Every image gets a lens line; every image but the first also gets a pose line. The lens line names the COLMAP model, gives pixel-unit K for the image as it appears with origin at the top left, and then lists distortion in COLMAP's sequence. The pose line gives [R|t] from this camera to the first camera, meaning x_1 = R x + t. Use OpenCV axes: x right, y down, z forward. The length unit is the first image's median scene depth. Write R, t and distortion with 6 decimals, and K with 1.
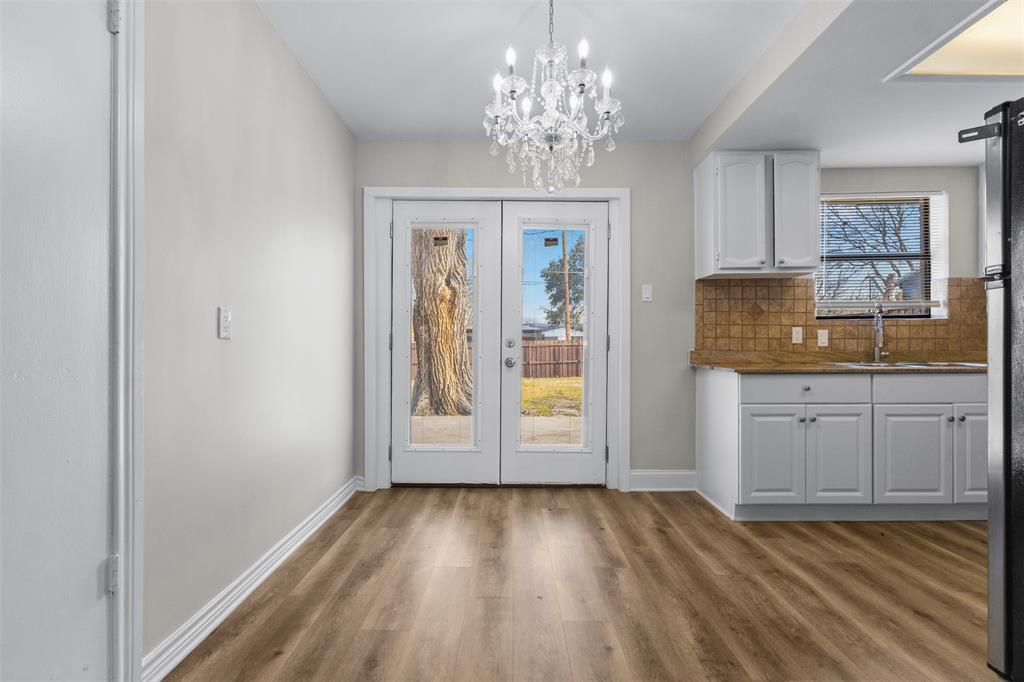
lens RADIAL K [[475.9, 0, 509.0], [0, 475.9, 342.1], [0, 0, 1]] dist [0.003429, 0.000910]
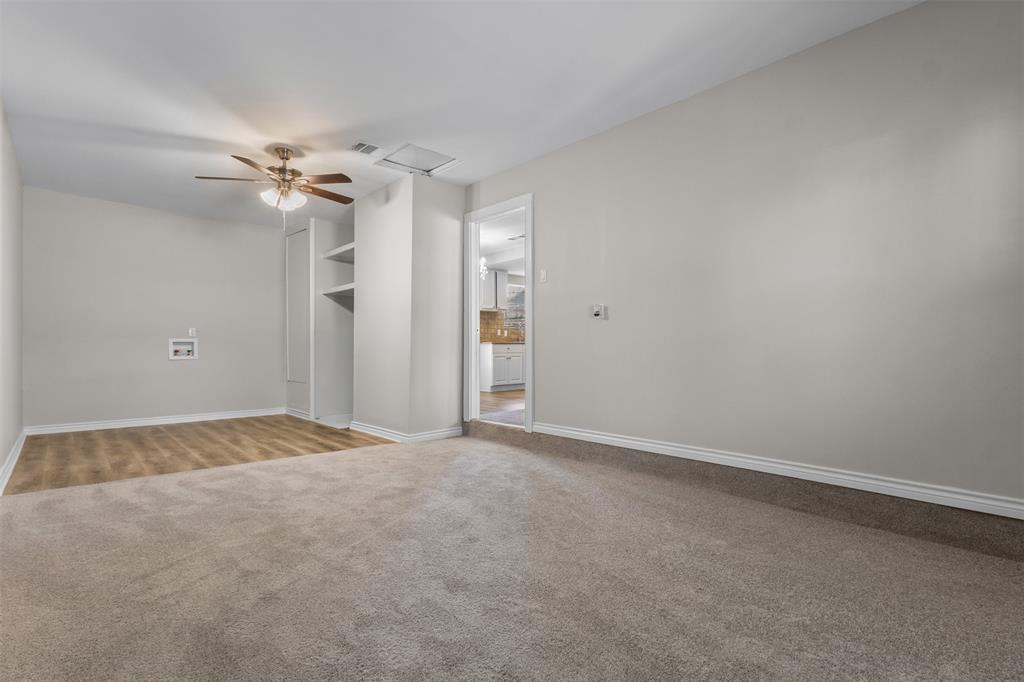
lens RADIAL K [[478.8, 0, 511.8], [0, 478.8, 343.3], [0, 0, 1]] dist [0.003169, 0.000772]
pose [[0.732824, 0.006035, 0.680392, -1.267736], [-0.000861, 0.999968, -0.007943, 0.072379], [-0.680418, 0.005235, 0.732806, -1.126745]]
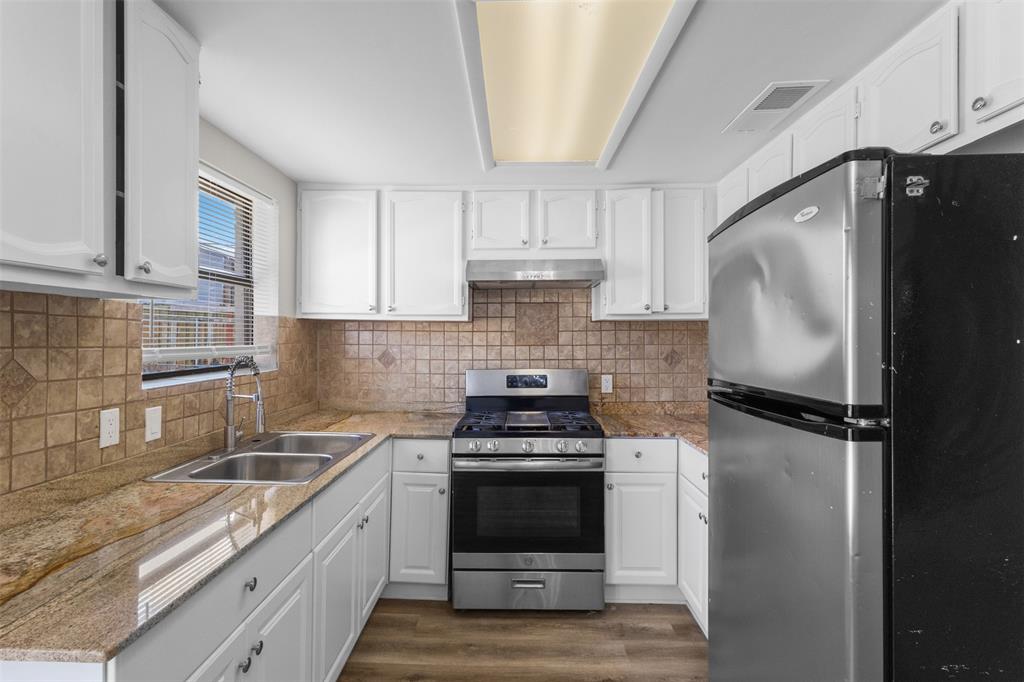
lens RADIAL K [[478.8, 0, 511.8], [0, 478.8, 343.3], [0, 0, 1]] dist [0.003169, 0.000772]
pose [[0.019443, -0.005699, 0.999795, 0.162948], [-0.012238, 0.999907, 0.005938, -0.101069], [-0.999736, -0.012351, 0.019371, 0.617864]]
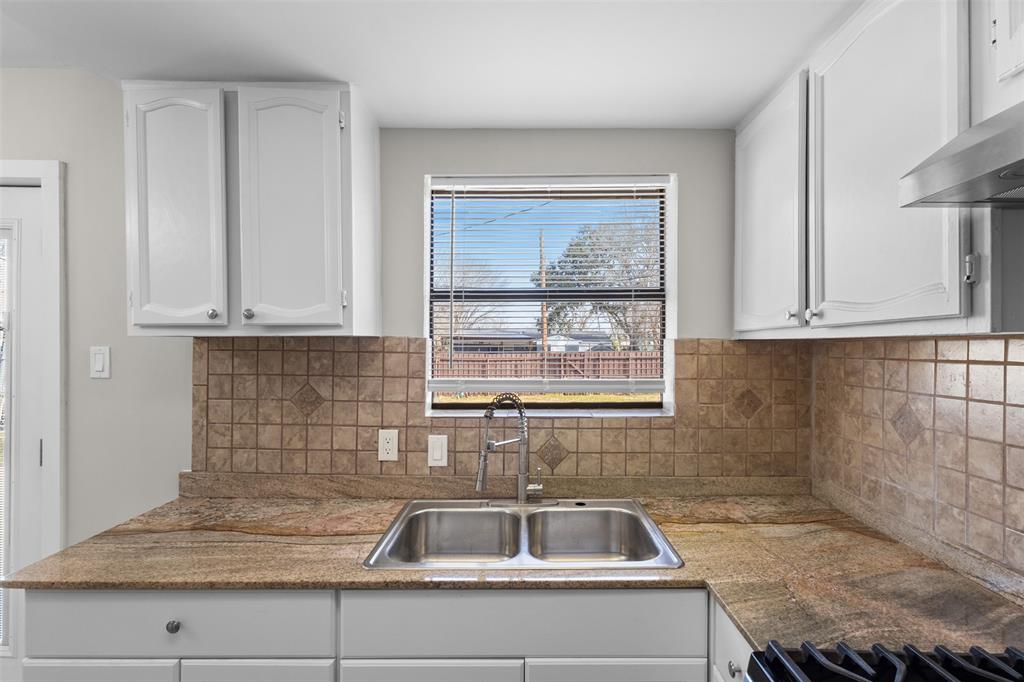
lens RADIAL K [[492.6, 0, 523.7], [0, 492.6, 351.1], [0, 0, 1]] dist [0.000894, 0.000822]
pose [[0.999941, 0.010611, 0.002404, 0.756087], [-0.010631, 0.999906, 0.008667, -0.125141], [-0.002311, -0.008692, 0.999960, 0.457682]]
